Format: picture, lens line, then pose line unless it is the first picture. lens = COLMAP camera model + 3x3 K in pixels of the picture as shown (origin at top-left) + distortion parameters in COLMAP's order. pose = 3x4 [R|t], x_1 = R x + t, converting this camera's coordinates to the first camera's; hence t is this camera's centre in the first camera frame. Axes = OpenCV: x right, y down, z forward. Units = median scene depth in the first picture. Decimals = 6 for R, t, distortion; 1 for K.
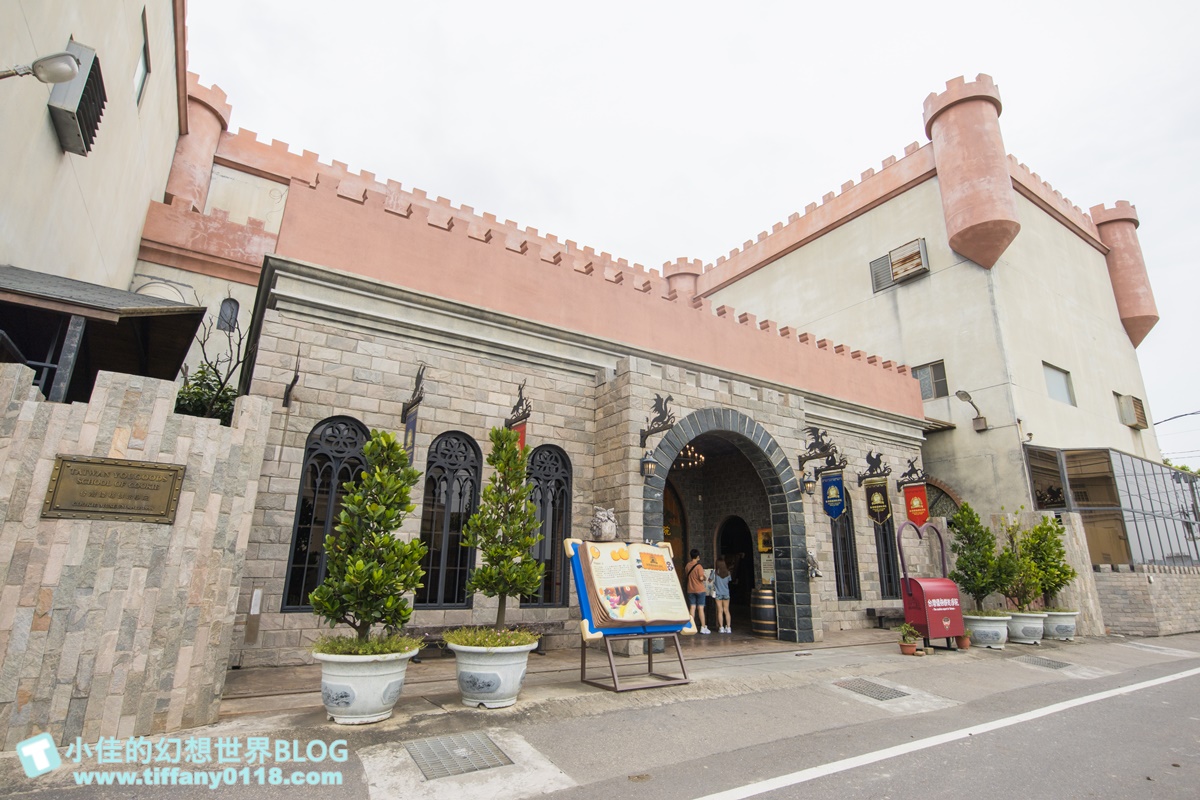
lens RADIAL K [[628.8, 0, 612.7], [0, 628.8, 398.6], [0, 0, 1]] dist [-0.010131, 0.001391]
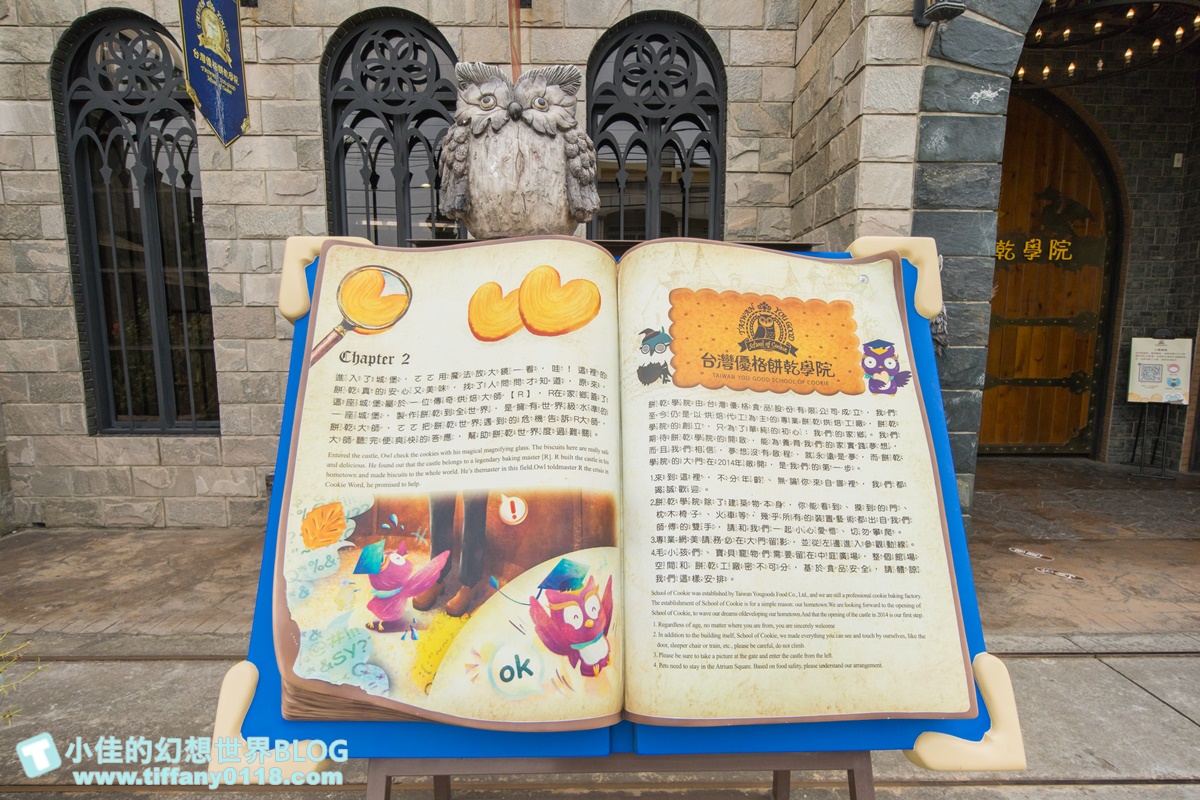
lens RADIAL K [[628.8, 0, 611.9], [0, 628.8, 423.3], [0, 0, 1]] dist [-0.010131, 0.001391]
pose [[0.835397, 0.072119, -0.544894, 0.082392], [0.153479, 0.921315, 0.357244, 0.140879], [0.527783, -0.382070, 0.758595, 0.556558]]
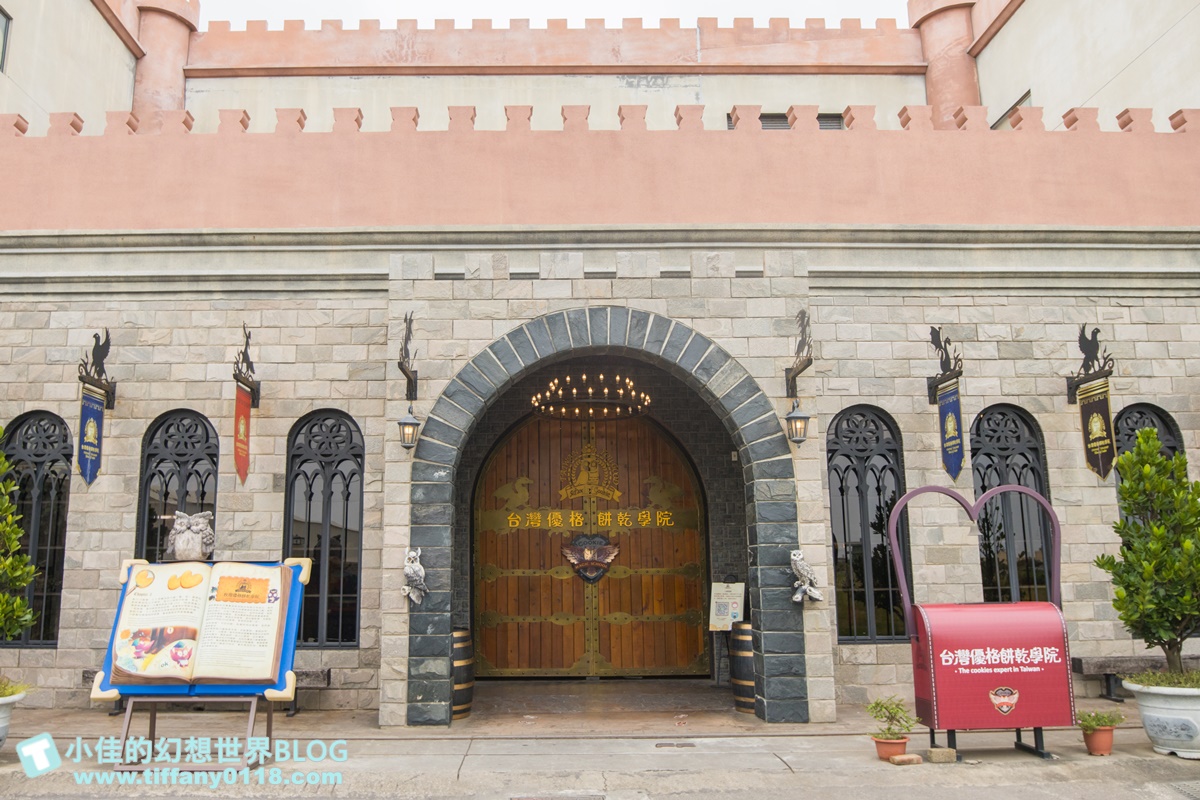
lens RADIAL K [[1043.3, 0, 575.8], [0, 1043.3, 368.8], [0, 0, 1]] dist [-0.038823, -0.024741]
pose [[0.828690, -0.123951, -0.545810, 0.646442], [0.167167, 0.985472, 0.030010, 0.037883], [0.534161, -0.116110, 0.837371, 0.200924]]
